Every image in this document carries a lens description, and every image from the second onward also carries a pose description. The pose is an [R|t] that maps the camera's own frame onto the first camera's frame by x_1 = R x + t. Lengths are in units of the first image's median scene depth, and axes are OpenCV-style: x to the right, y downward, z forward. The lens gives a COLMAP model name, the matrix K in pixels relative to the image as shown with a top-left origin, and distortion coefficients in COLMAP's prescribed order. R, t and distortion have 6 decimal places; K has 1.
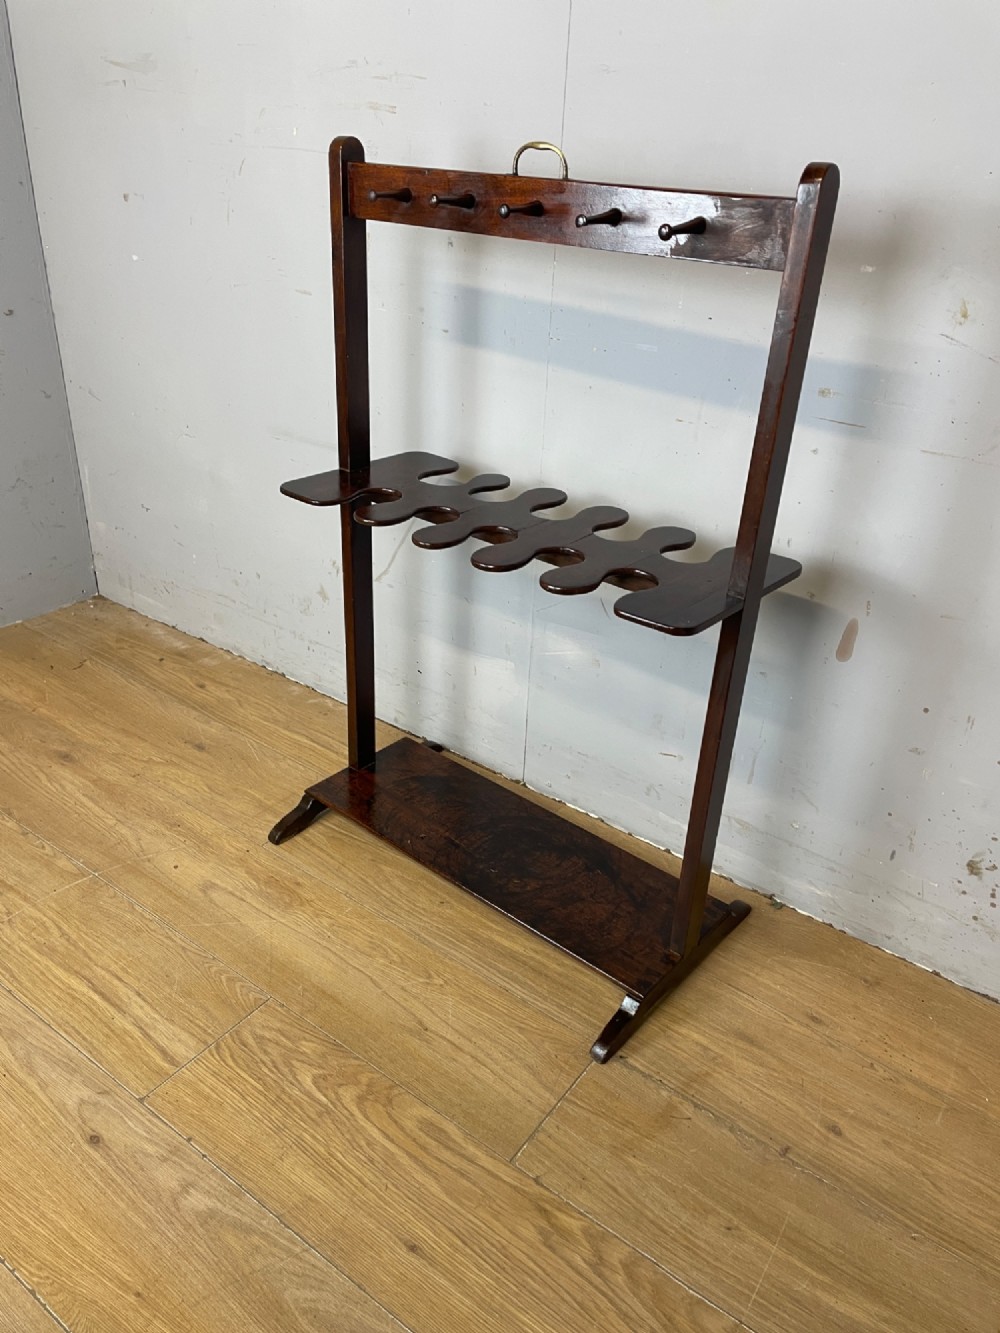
lens RADIAL K [[1017.6, 0, 497.2], [0, 1017.6, 656.0], [0, 0, 1]] dist [0.093707, -0.119867]
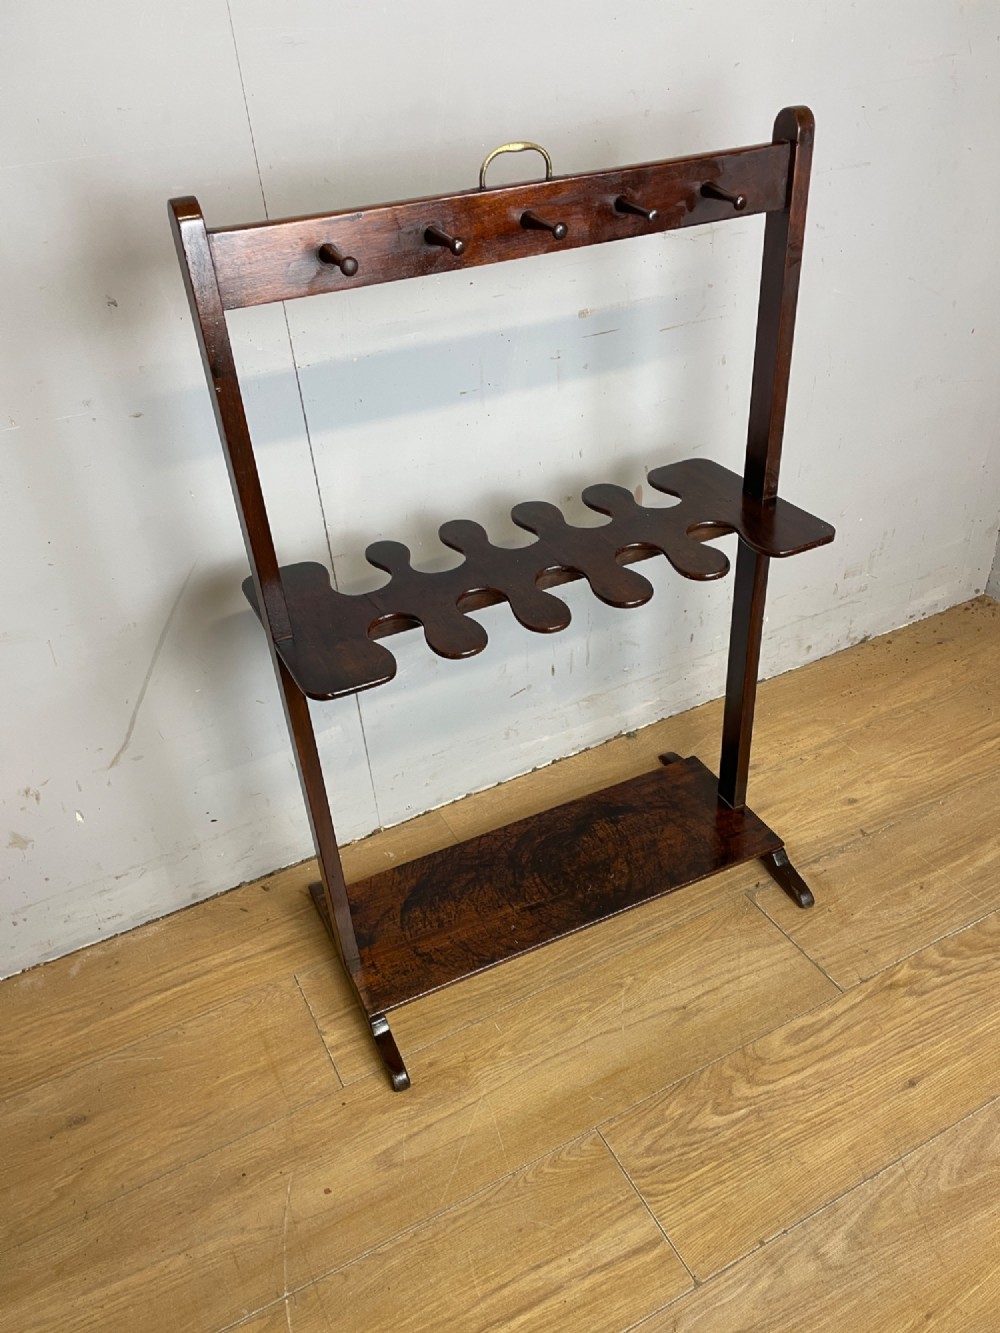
lens RADIAL K [[1019.5, 0, 504.1], [0, 1019.5, 671.2], [0, 0, 1]] dist [0.091020, -0.122474]
pose [[0.428821, -0.570596, 0.700380, -0.698012], [0.482537, 0.800091, 0.356388, -0.375078], [-0.763722, 0.185133, 0.618430, 0.444367]]
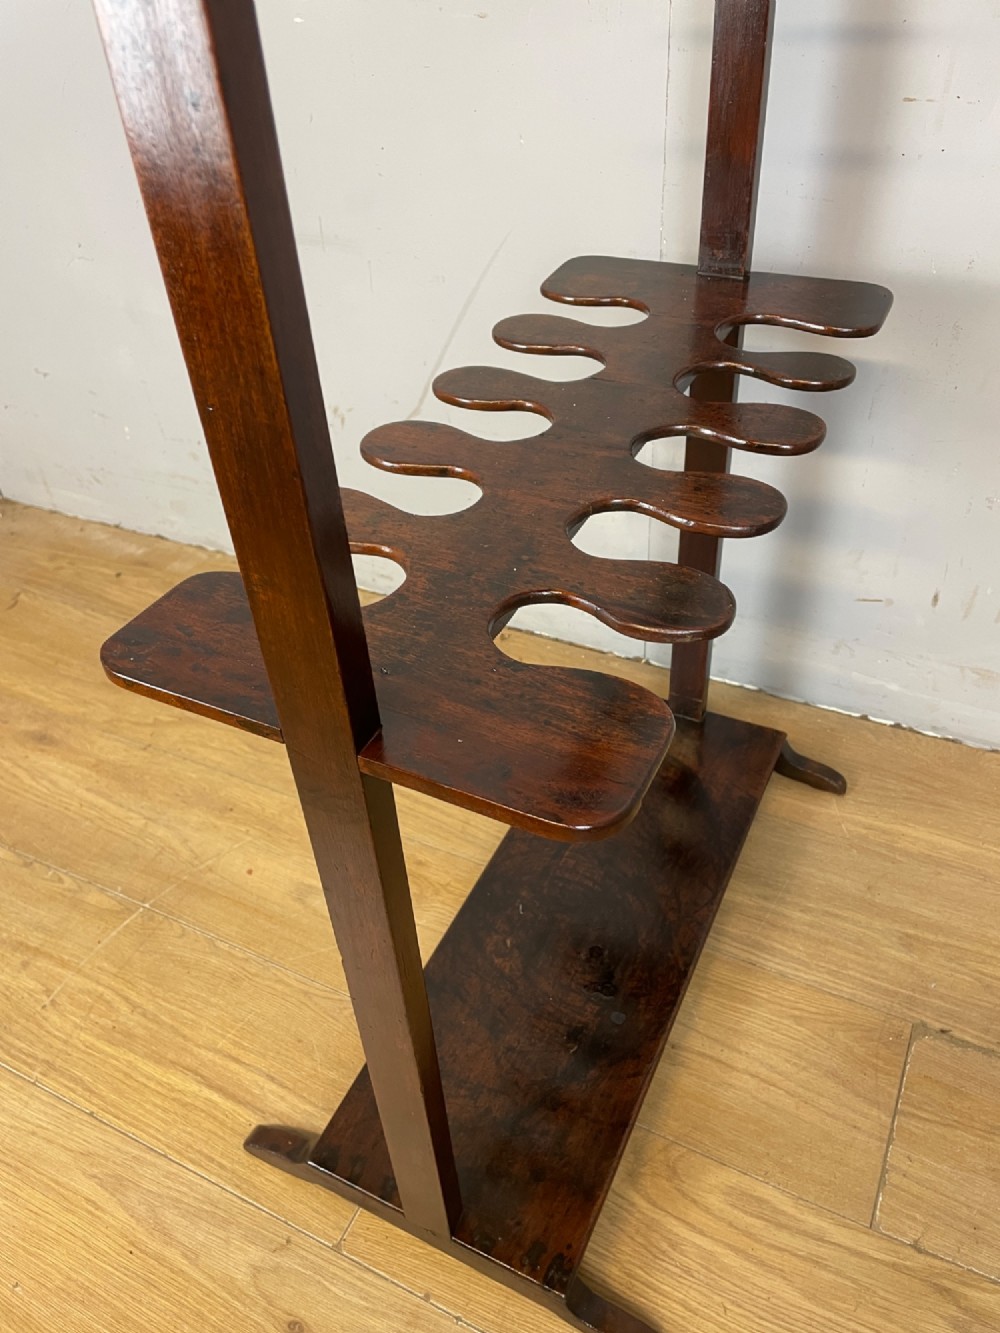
lens RADIAL K [[1019.5, 0, 486.1], [0, 1019.5, 668.2], [0, 0, 1]] dist [0.091020, -0.122474]
pose [[0.980242, -0.188123, 0.061122, -0.200100], [0.171011, 0.961283, 0.216079, -0.081305], [-0.099405, -0.201357, 0.974461, 0.357824]]
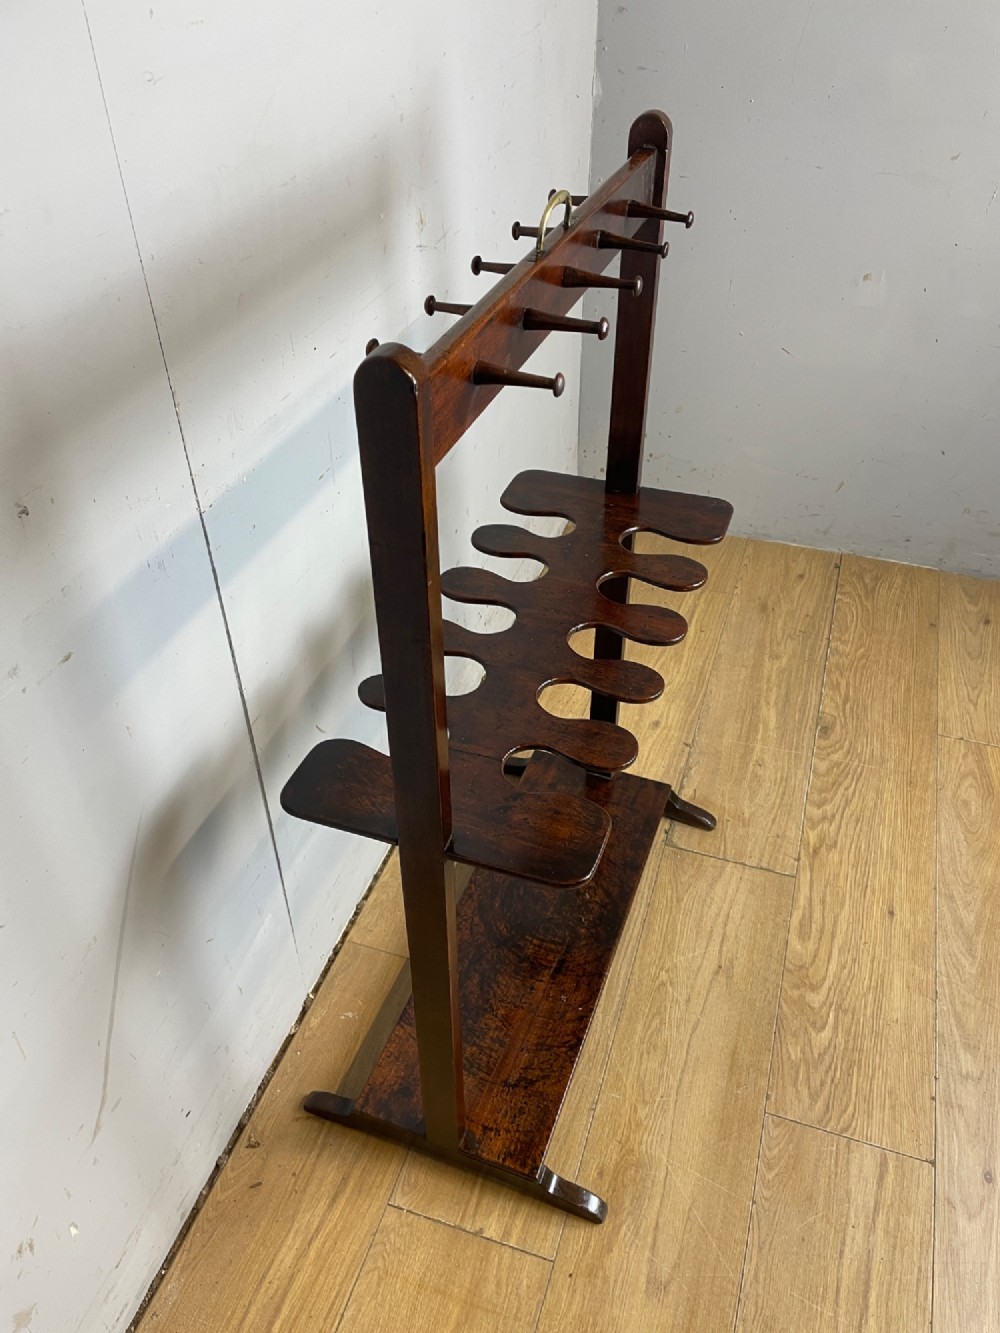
lens RADIAL K [[1019.5, 0, 518.5], [0, 1019.5, 671.4], [0, 0, 1]] dist [0.091020, -0.122474]
pose [[-0.321959, -0.640093, 0.697584, -0.579547], [0.416532, 0.565908, 0.711512, -0.706255], [-0.850202, 0.519644, 0.084420, 0.948710]]
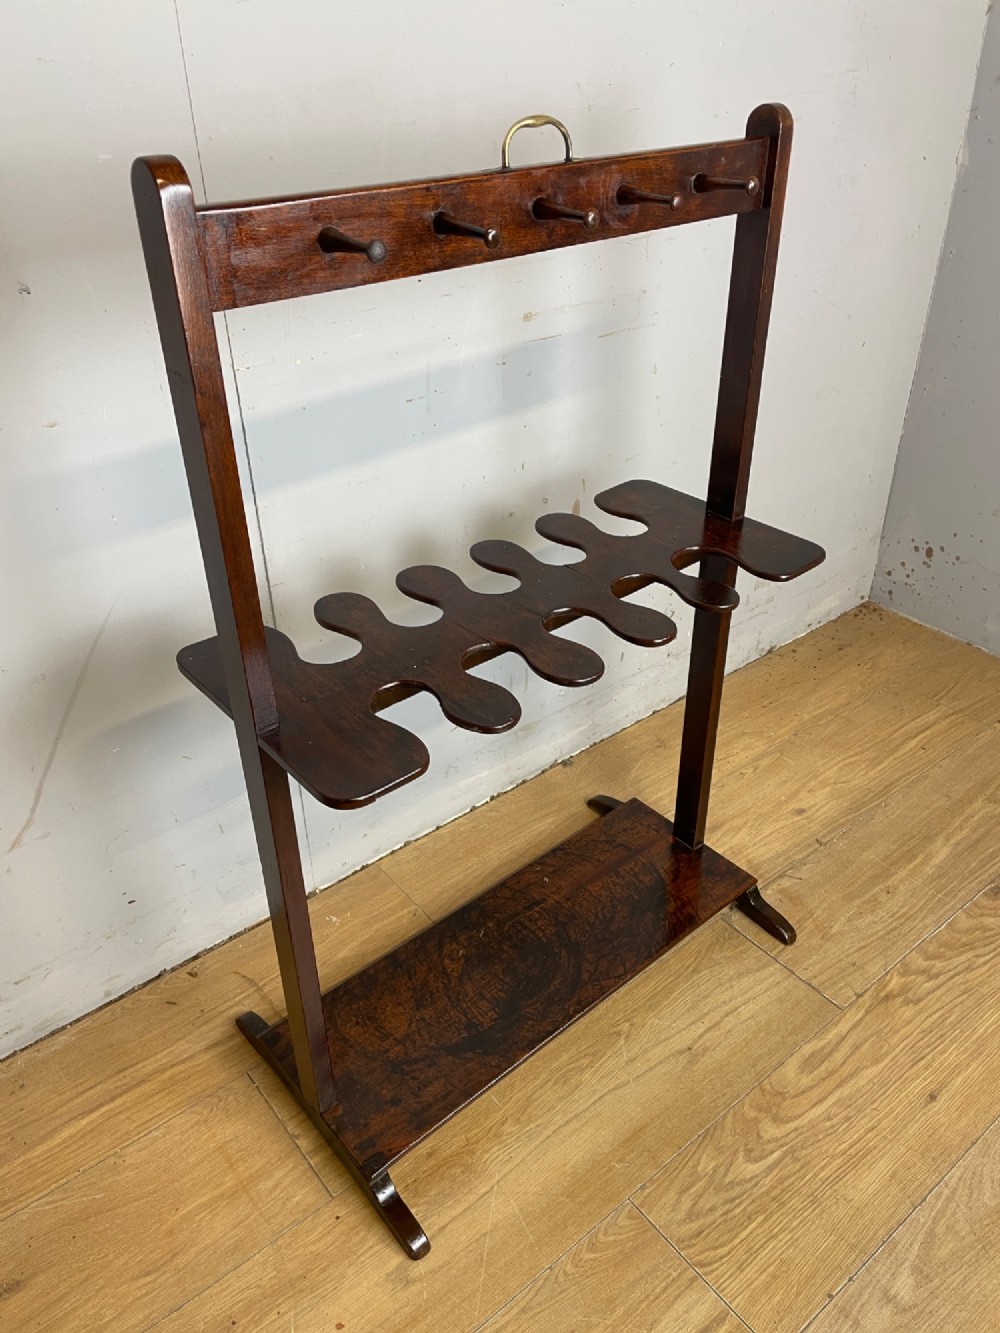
lens RADIAL K [[1019.5, 0, 510.7], [0, 1019.5, 662.8], [0, 0, 1]] dist [0.091020, -0.122474]
pose [[0.243599, -0.560064, 0.791825, -0.691418], [0.459100, 0.785745, 0.414525, -0.410762], [-0.854334, 0.262549, 0.448532, 0.628512]]
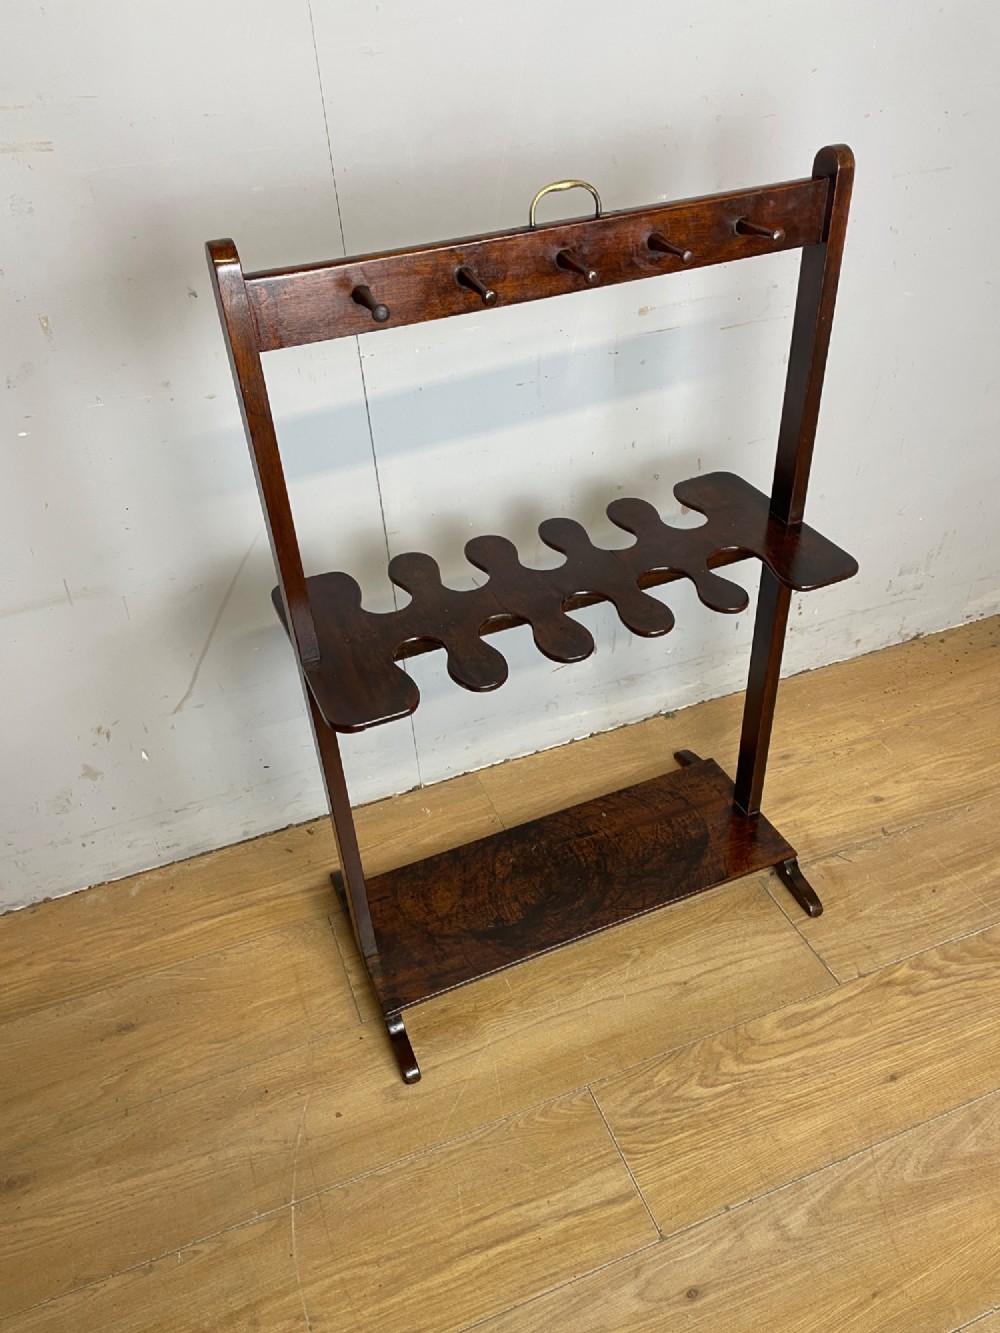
lens RADIAL K [[1019.5, 0, 502.2], [0, 1019.5, 667.2], [0, 0, 1]] dist [0.091020, -0.122474]
pose [[0.527287, -0.571275, 0.628978, -0.687445], [0.451167, 0.815513, 0.362474, -0.408433], [-0.720012, 0.092646, 0.687750, 0.362261]]
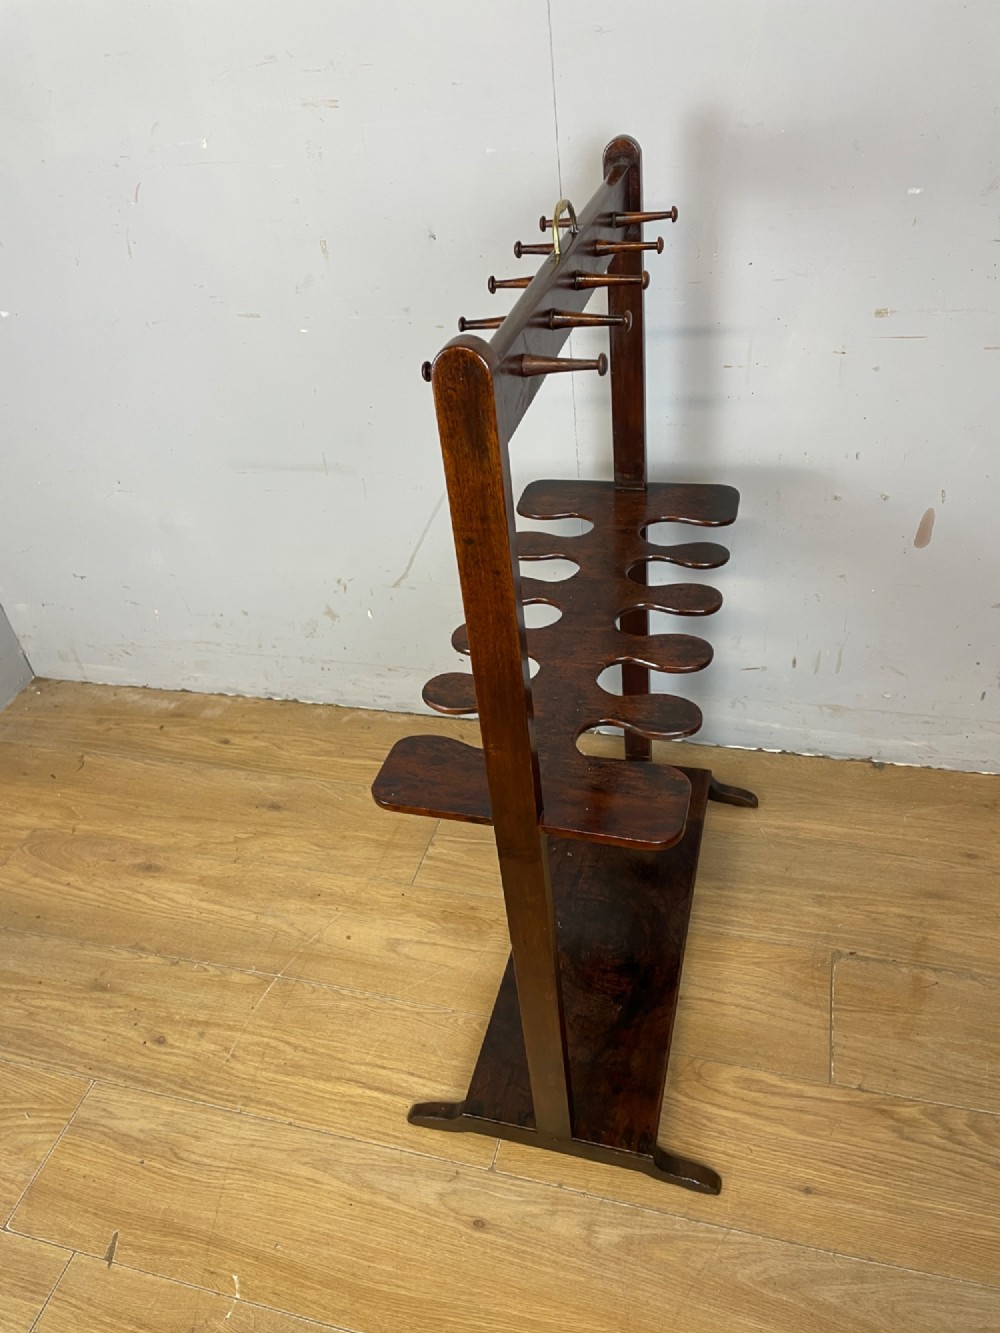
lens RADIAL K [[1017.6, 0, 485.9], [0, 1017.6, 662.5], [0, 0, 1]] dist [0.093707, -0.119867]
pose [[0.925778, -0.324624, 0.193790, -0.361794], [0.292334, 0.939688, 0.177558, -0.222176], [-0.239741, -0.107728, 0.964841, 0.050729]]
